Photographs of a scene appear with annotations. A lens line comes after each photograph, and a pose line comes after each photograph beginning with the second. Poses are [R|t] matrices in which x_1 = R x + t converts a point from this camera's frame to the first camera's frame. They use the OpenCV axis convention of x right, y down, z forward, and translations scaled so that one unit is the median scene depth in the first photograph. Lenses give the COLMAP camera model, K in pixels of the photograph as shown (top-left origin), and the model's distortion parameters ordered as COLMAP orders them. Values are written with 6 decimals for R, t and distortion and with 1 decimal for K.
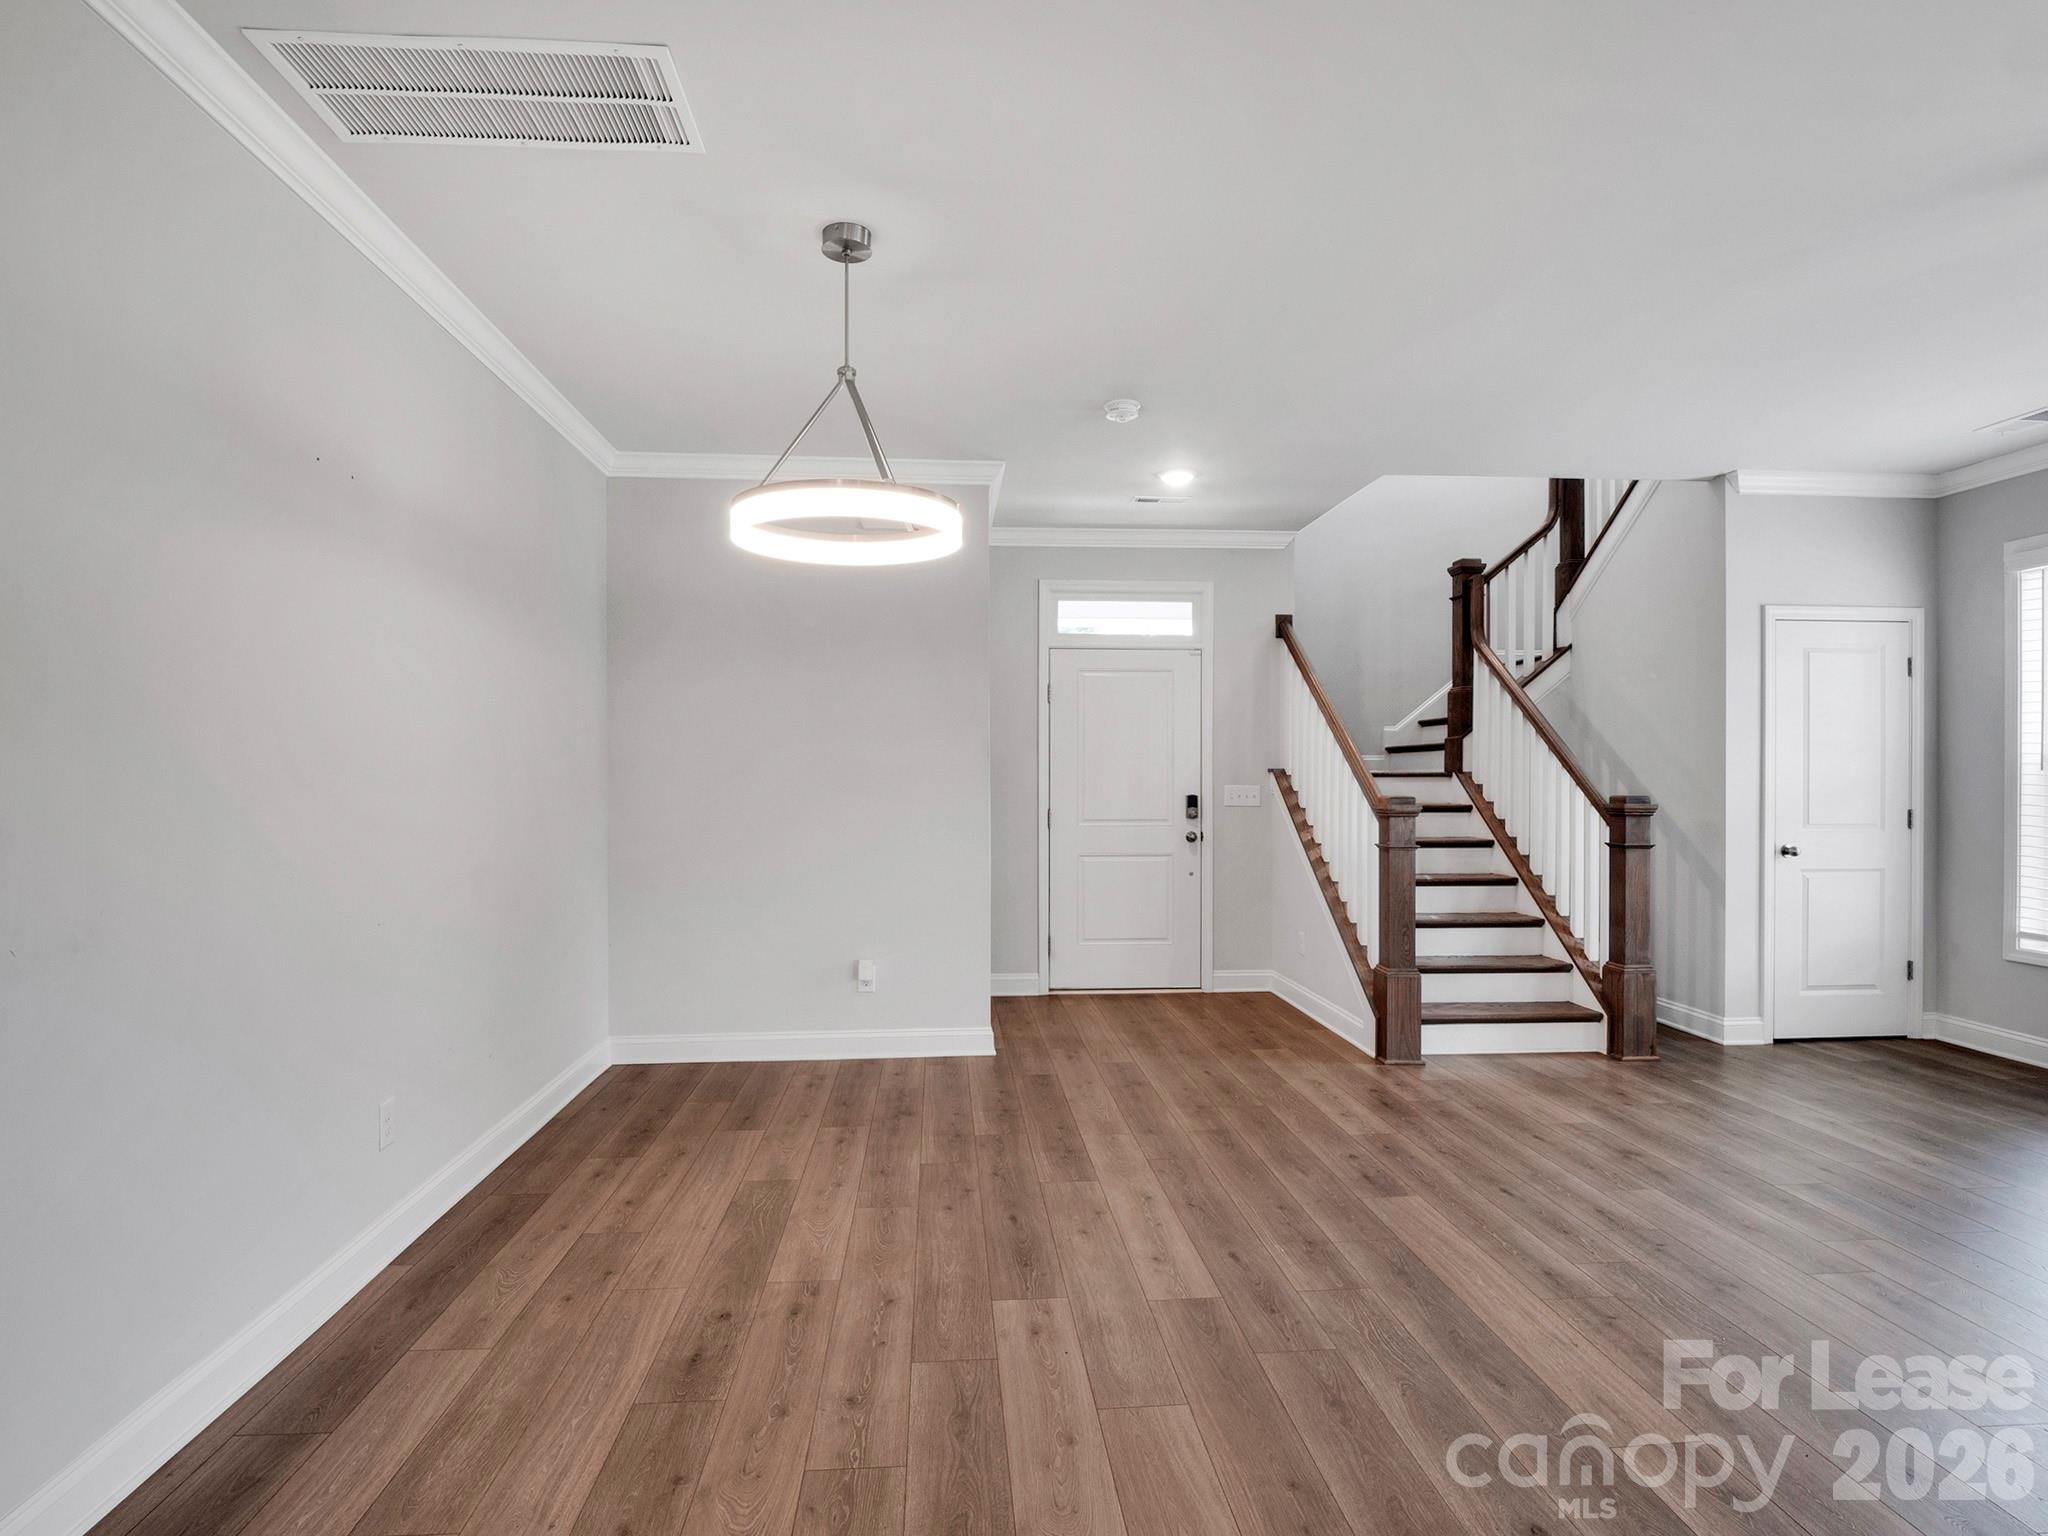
lens RADIAL K [[1037.3, 0, 1016.6], [0, 1037.3, 788.5], [0, 0, 1]] dist [0.000243, -0.013710]
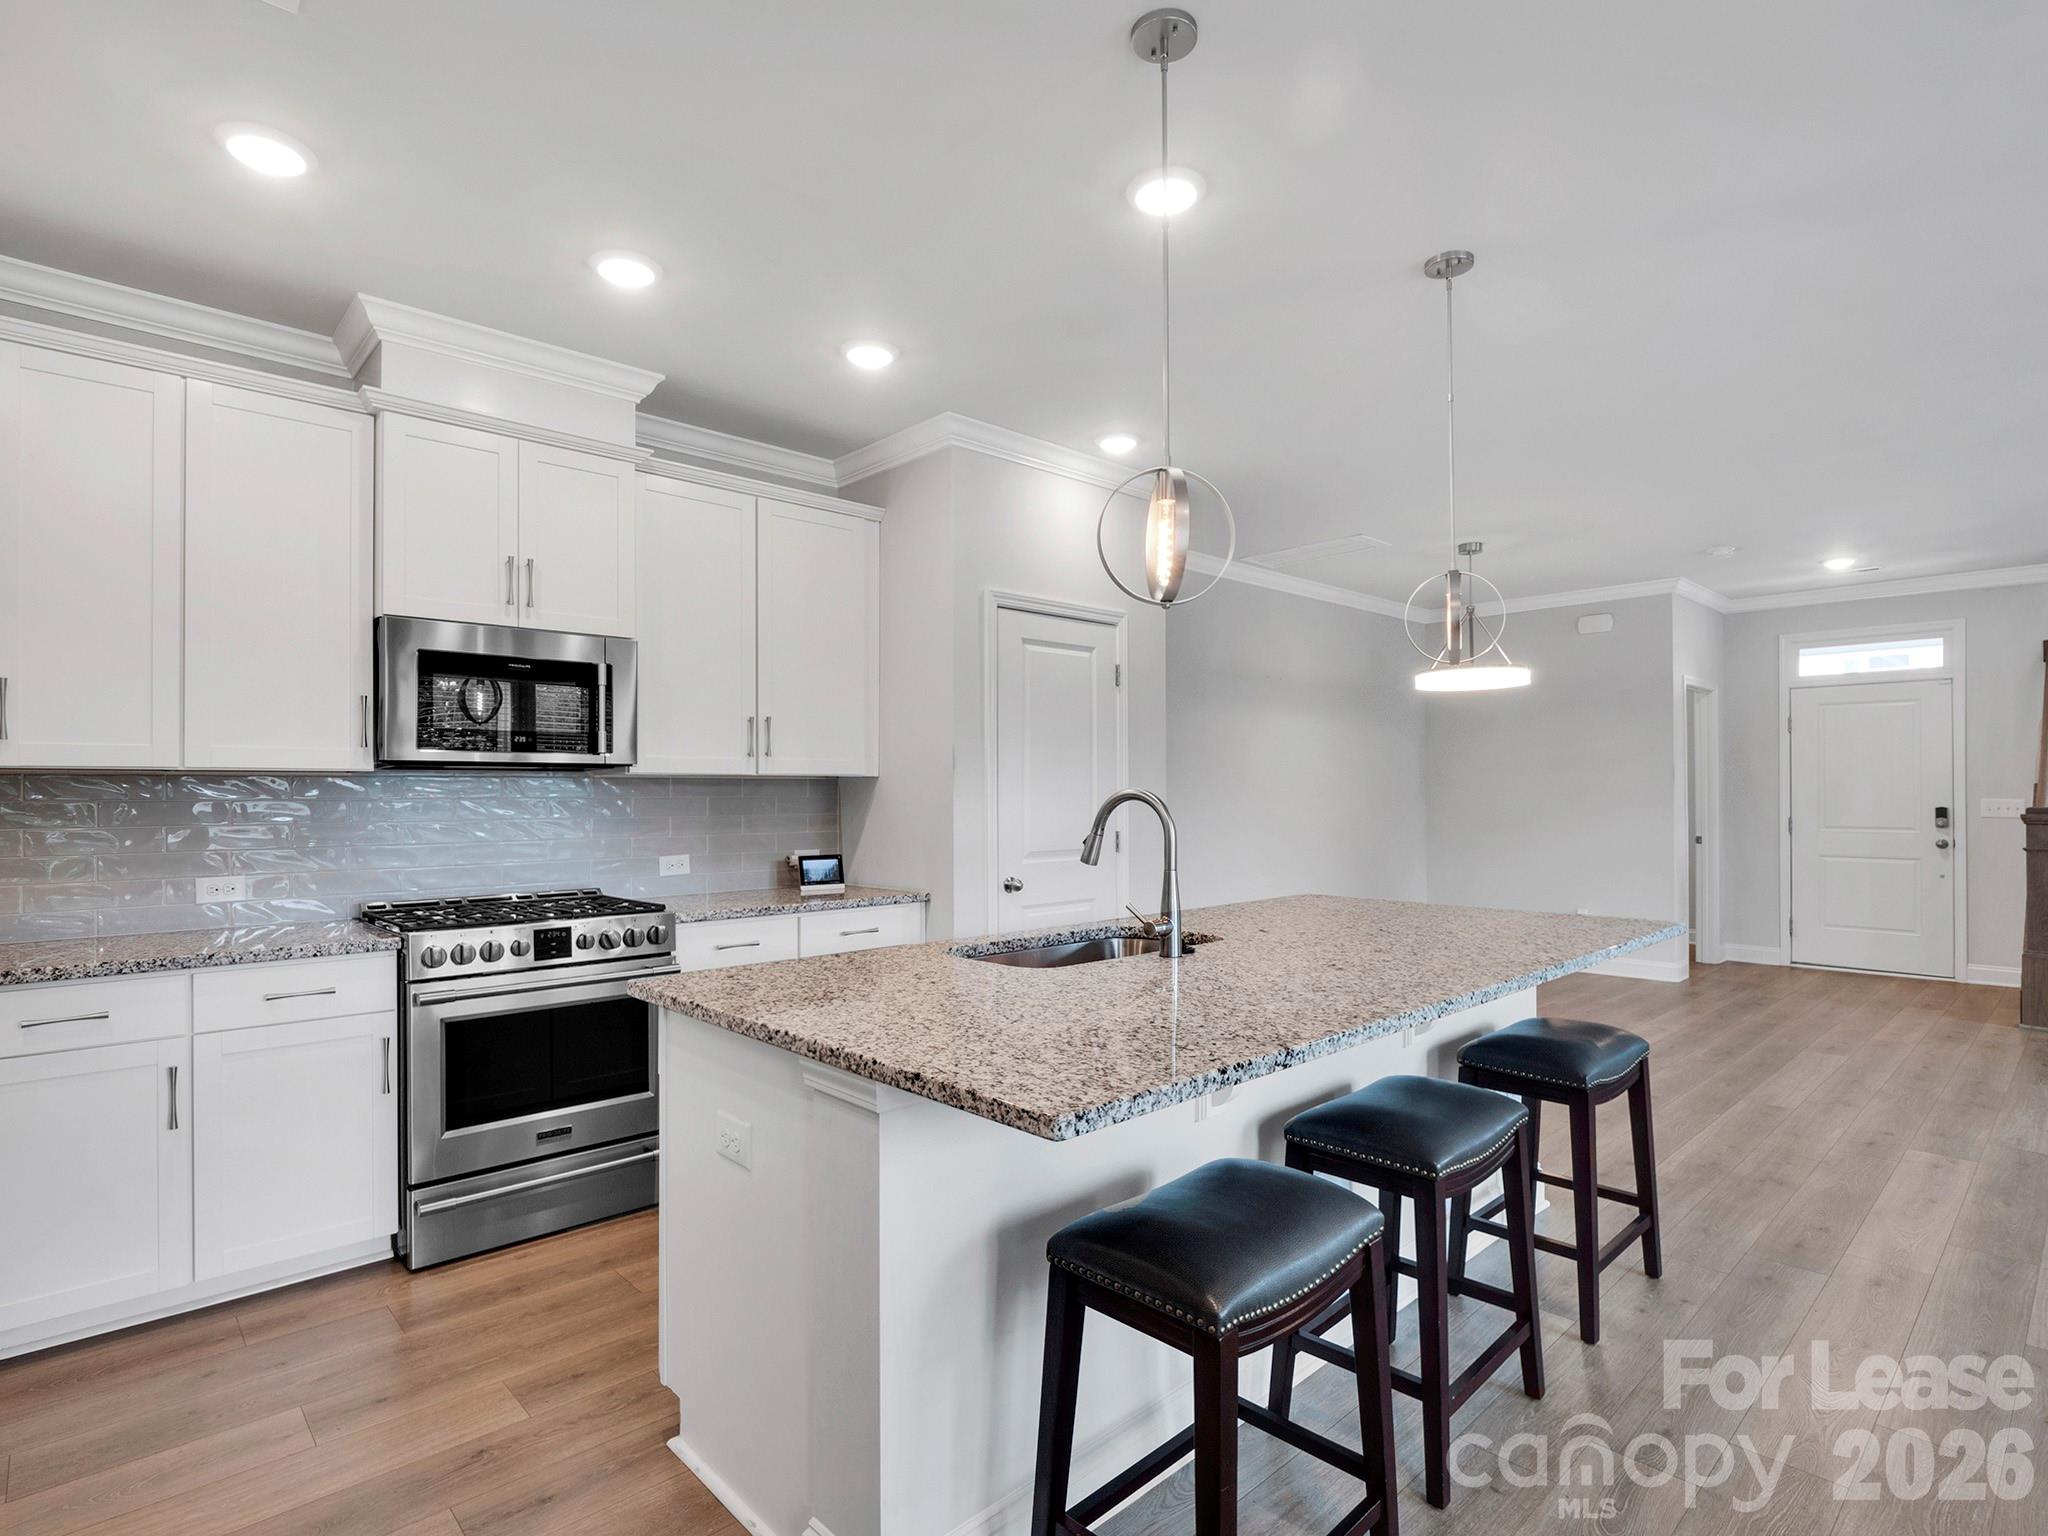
lens RADIAL K [[1037.3, 0, 1016.6], [0, 1037.3, 788.5], [0, 0, 1]] dist [0.000243, -0.013710]
pose [[0.622232, -0.005223, -0.782815, 0.521490], [-0.005705, 0.999921, -0.011206, 0.005086], [0.782812, 0.011439, 0.622153, -0.612610]]
